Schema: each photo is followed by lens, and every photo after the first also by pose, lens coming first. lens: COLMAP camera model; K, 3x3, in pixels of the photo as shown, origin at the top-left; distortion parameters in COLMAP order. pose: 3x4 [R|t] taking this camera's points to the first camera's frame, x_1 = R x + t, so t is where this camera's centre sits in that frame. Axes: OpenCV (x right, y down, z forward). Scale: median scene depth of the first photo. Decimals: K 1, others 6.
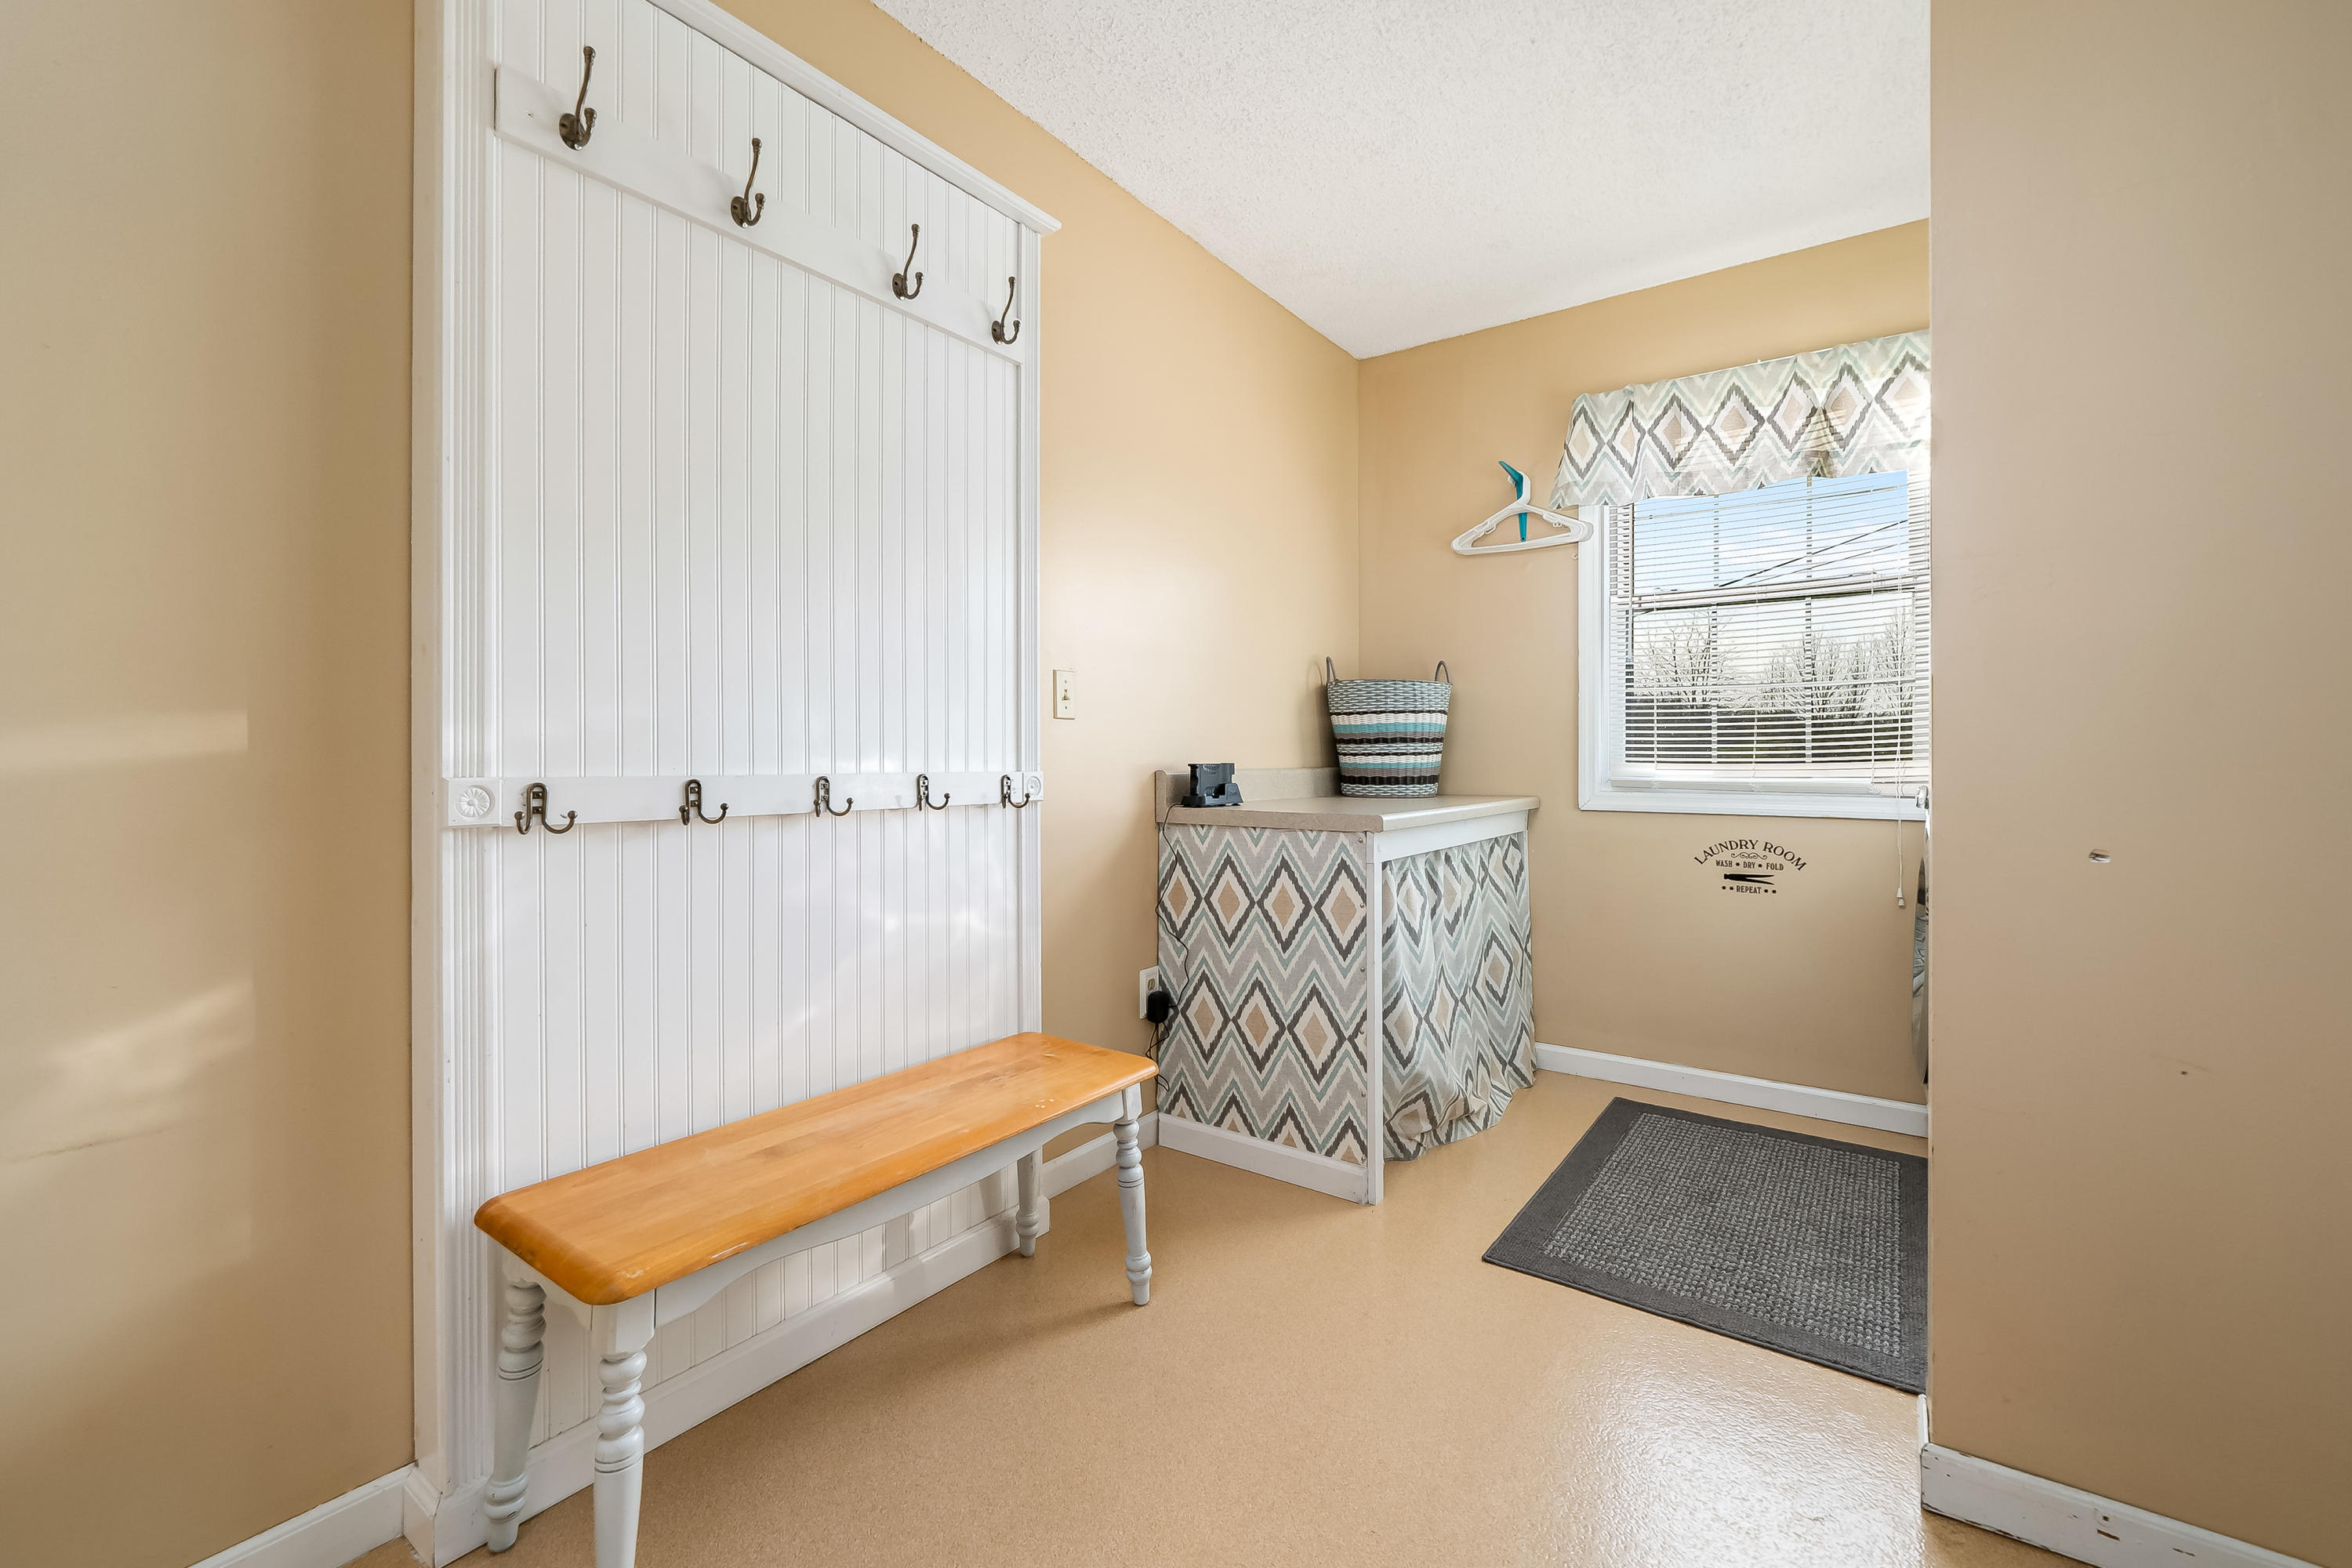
lens RADIAL K [[960.4, 0, 1184.2], [0, 960.4, 765.2], [0, 0, 1]] dist [-0.000477, -0.000003]
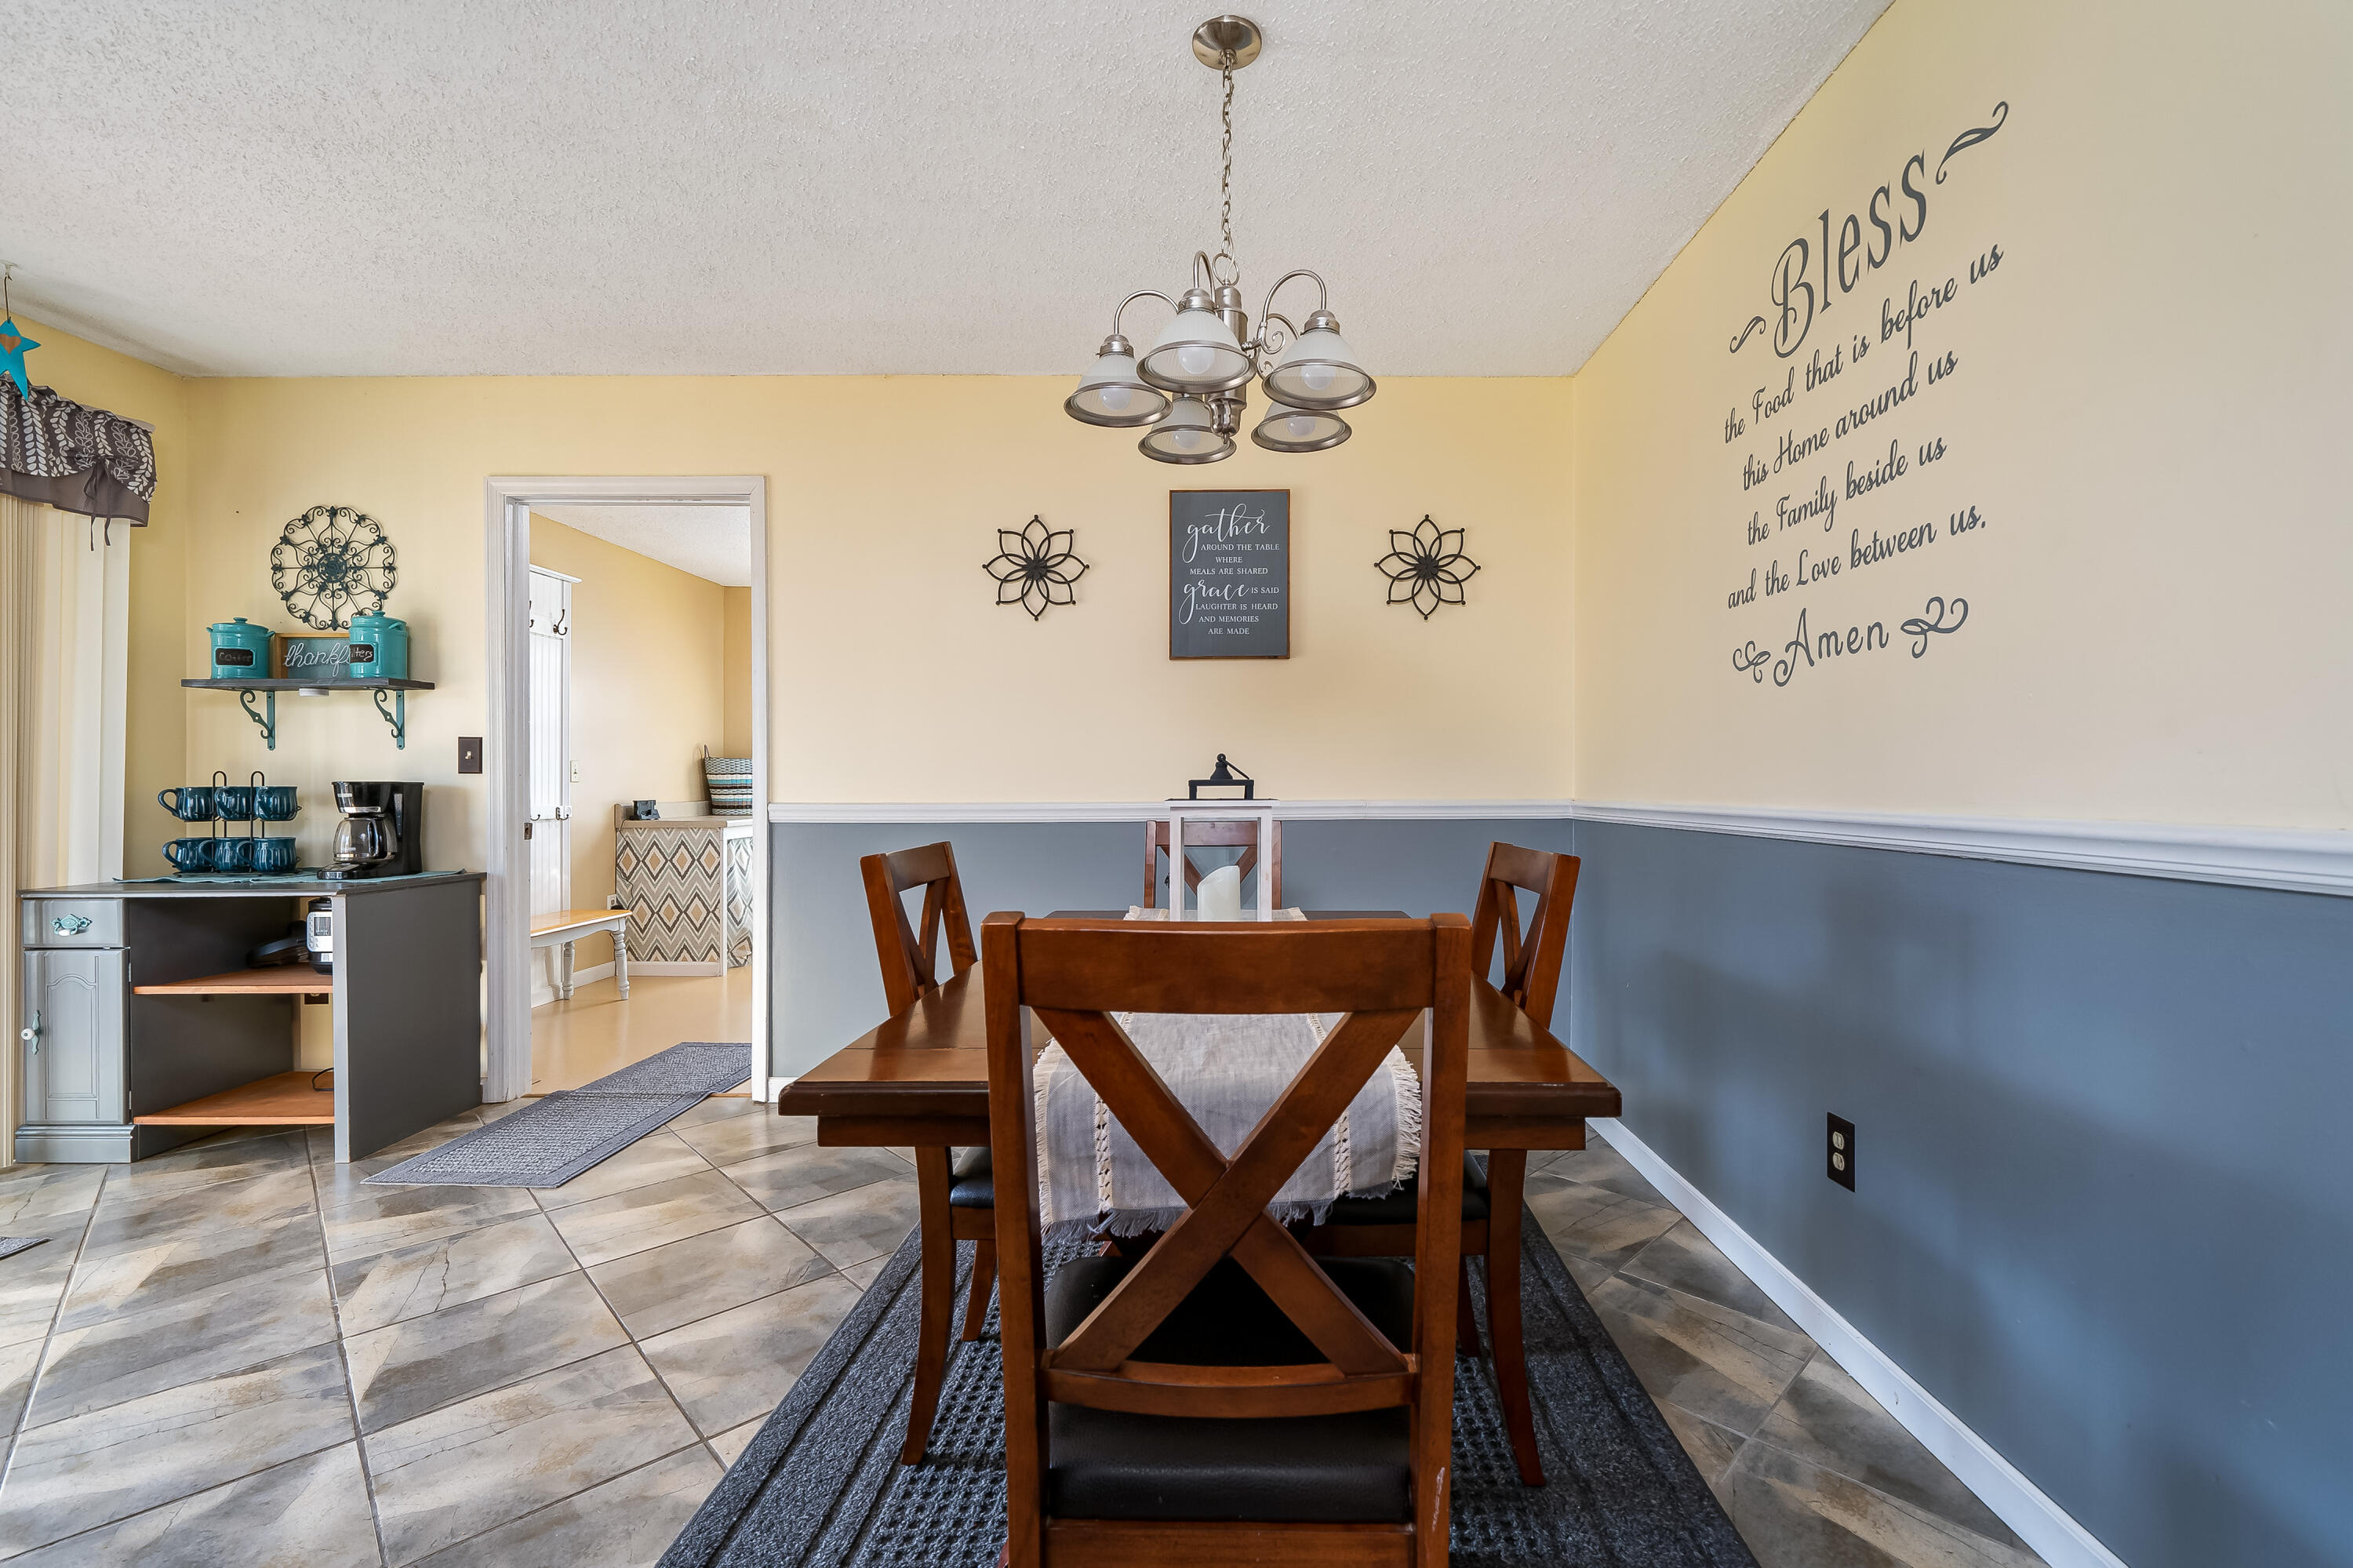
lens RADIAL K [[1013.0, 0, 1196.4], [0, 1013.0, 770.2], [0, 0, 1]] dist [0.019104, -0.000046]
pose [[0.831949, 0.005512, 0.554825, -0.225891], [0.003100, 0.999889, -0.014583, -0.033935], [-0.554843, 0.013853, 0.831840, -1.719999]]
